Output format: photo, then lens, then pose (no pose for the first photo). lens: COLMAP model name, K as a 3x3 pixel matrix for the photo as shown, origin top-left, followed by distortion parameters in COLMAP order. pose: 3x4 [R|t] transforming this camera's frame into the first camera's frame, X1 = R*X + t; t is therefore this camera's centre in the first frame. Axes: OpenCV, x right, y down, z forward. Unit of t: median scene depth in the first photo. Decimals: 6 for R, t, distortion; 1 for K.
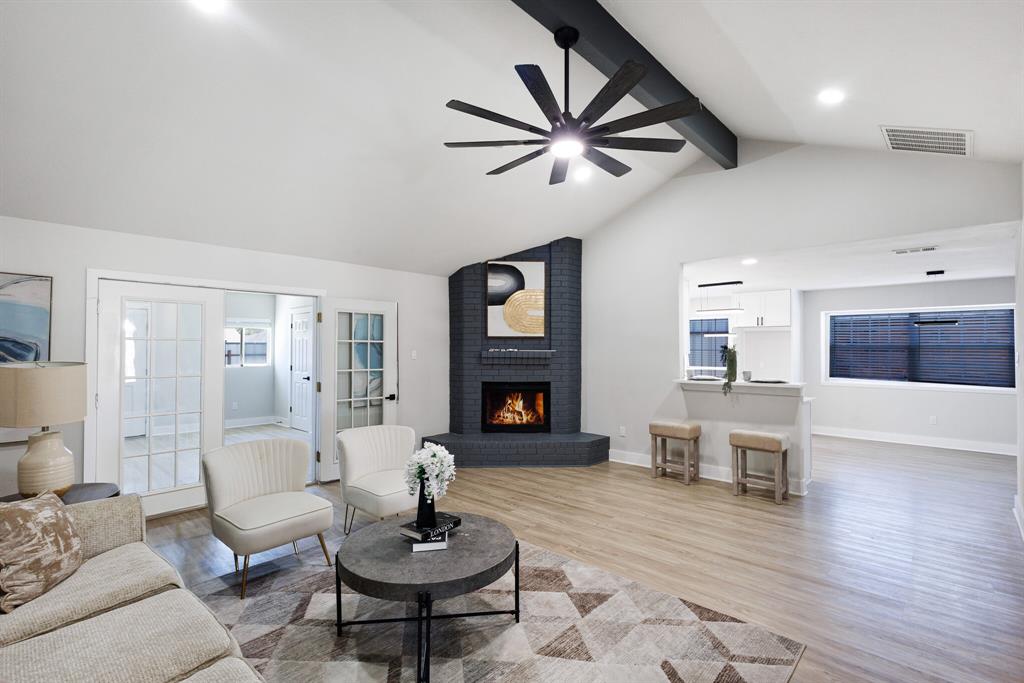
lens RADIAL K [[476.5, 0, 528.7], [0, 476.5, 336.5], [0, 0, 1]] dist [0.000739, 0.000146]
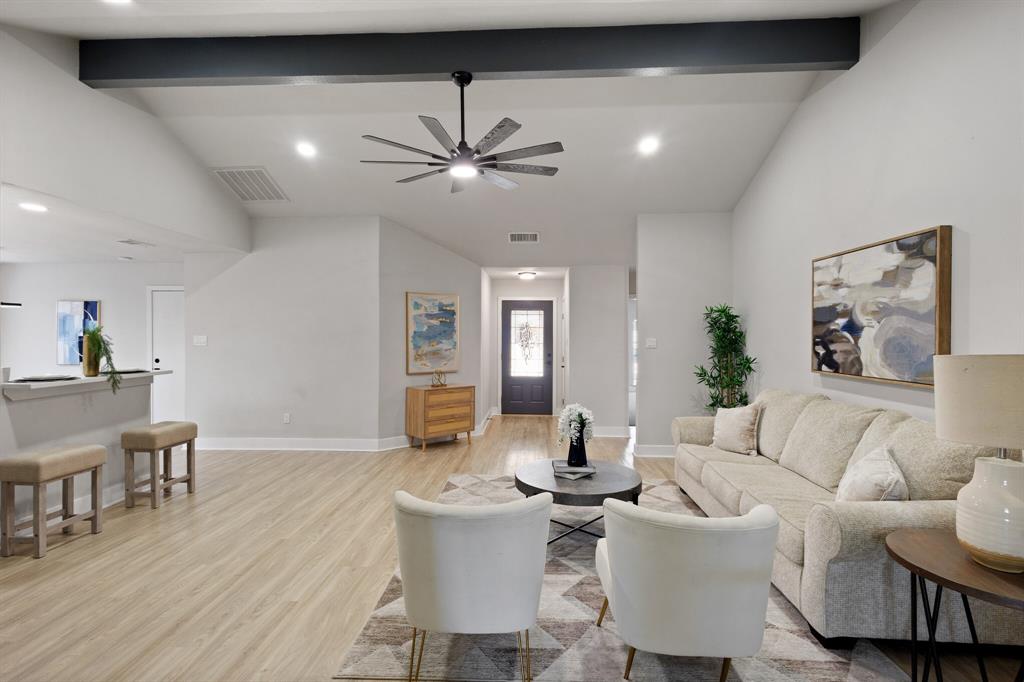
lens RADIAL K [[475.1, 0, 511.7], [0, 475.1, 344.1], [0, 0, 1]] dist [0.001724, 0.000289]
pose [[-0.621320, -0.013533, 0.783440, -0.453664], [-0.017209, 0.999845, 0.003623, 0.024977], [-0.783368, -0.011231, -0.621457, 0.787231]]
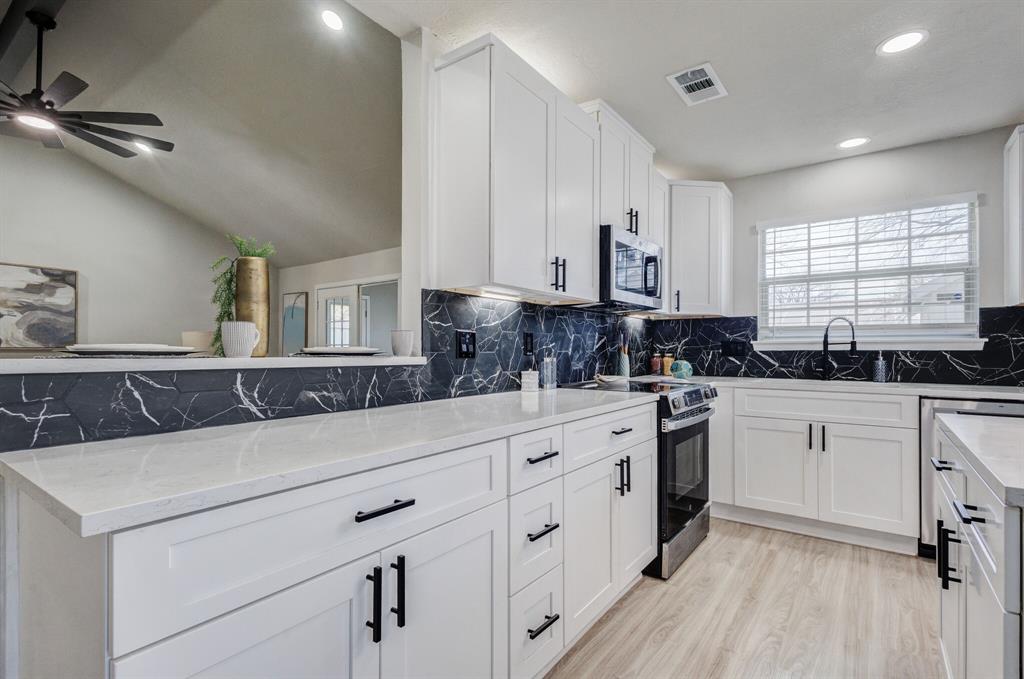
lens RADIAL K [[488.0, 0, 509.7], [0, 488.0, 347.8], [0, 0, 1]] dist [0.001257, 0.000128]
pose [[0.096969, -0.002815, -0.995283, 0.650506], [0.019671, 0.999806, -0.000911, 0.075191], [0.995093, -0.019490, 0.097006, 0.933866]]
